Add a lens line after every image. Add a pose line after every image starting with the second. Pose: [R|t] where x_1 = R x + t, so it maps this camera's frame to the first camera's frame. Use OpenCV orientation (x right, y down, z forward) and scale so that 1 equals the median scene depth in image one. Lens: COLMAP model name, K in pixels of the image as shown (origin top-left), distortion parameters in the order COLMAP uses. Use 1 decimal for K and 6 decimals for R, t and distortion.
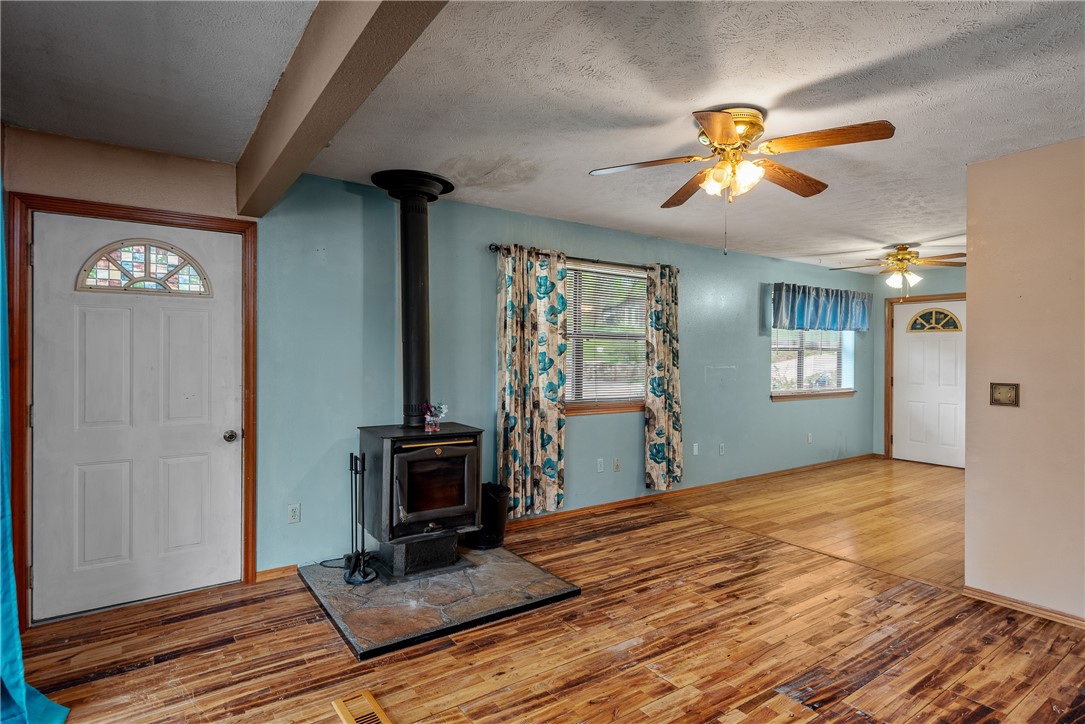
lens RADIAL K [[564.1, 0, 545.6], [0, 564.1, 358.1], [0, 0, 1]] dist [0.038003, -0.023713]
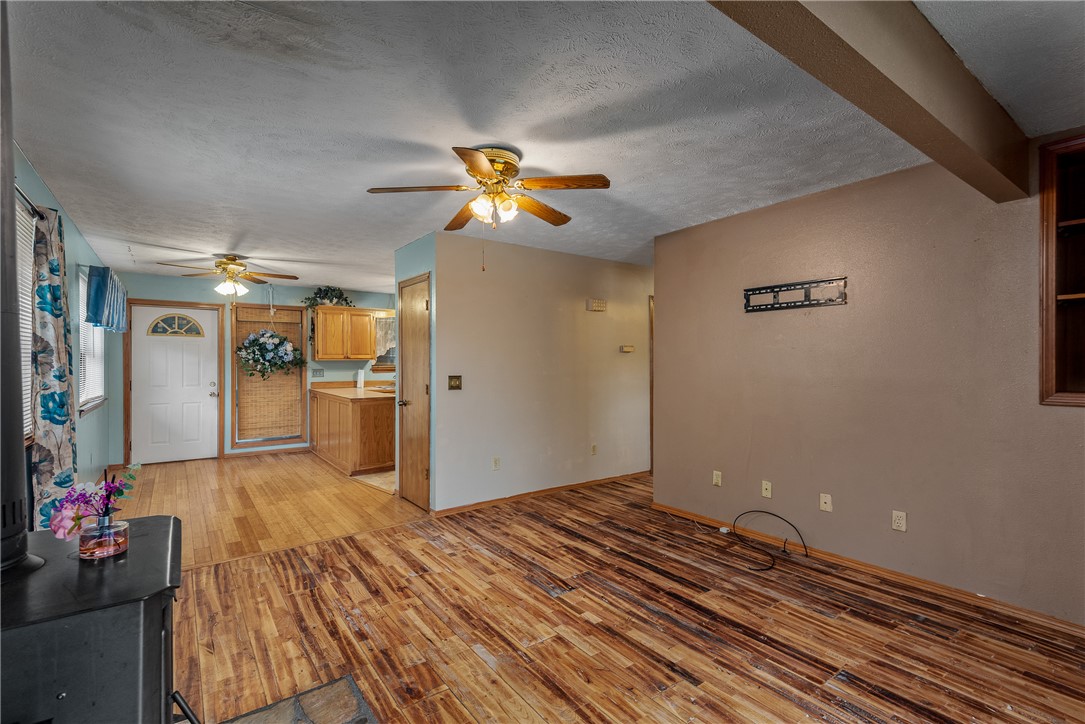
lens RADIAL K [[494.8, 0, 545.3], [0, 494.8, 361.6], [0, 0, 1]] dist [0.003428, -0.000462]
pose [[-0.028187, -0.005499, 0.999588, -0.521271], [0.004566, 0.999974, 0.005630, -0.001323], [-0.999592, 0.004723, -0.028161, 0.681110]]
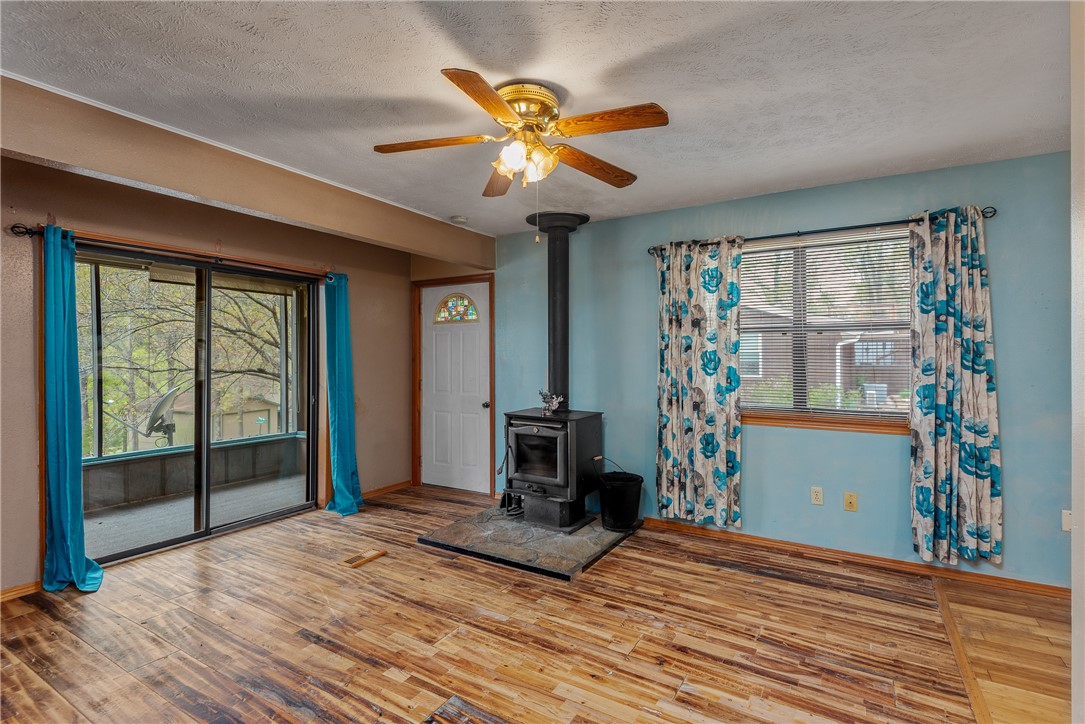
lens RADIAL K [[520.5, 0, 542.4], [0, 520.5, 358.5], [0, 0, 1]] dist [0.037868, -0.029841]
pose [[0.399867, -0.004415, -0.916563, 0.827480], [-0.000293, 0.999988, -0.004945, 0.008967], [0.916573, 0.002246, 0.399861, 0.505198]]
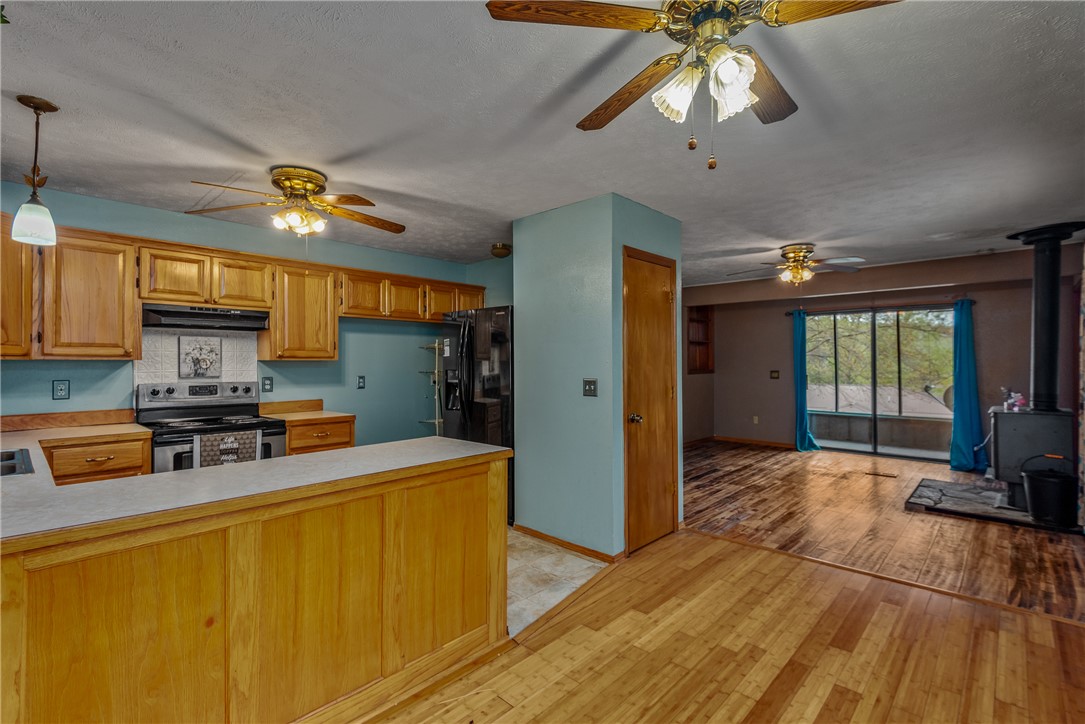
lens RADIAL K [[494.8, 0, 545.3], [0, 494.8, 361.6], [0, 0, 1]] dist [0.003428, -0.000462]
pose [[-0.979890, -0.000401, -0.199539, 1.194701], [-0.001202, 0.999992, 0.003893, 0.001473], [0.199536, 0.004055, -0.979882, 1.938023]]
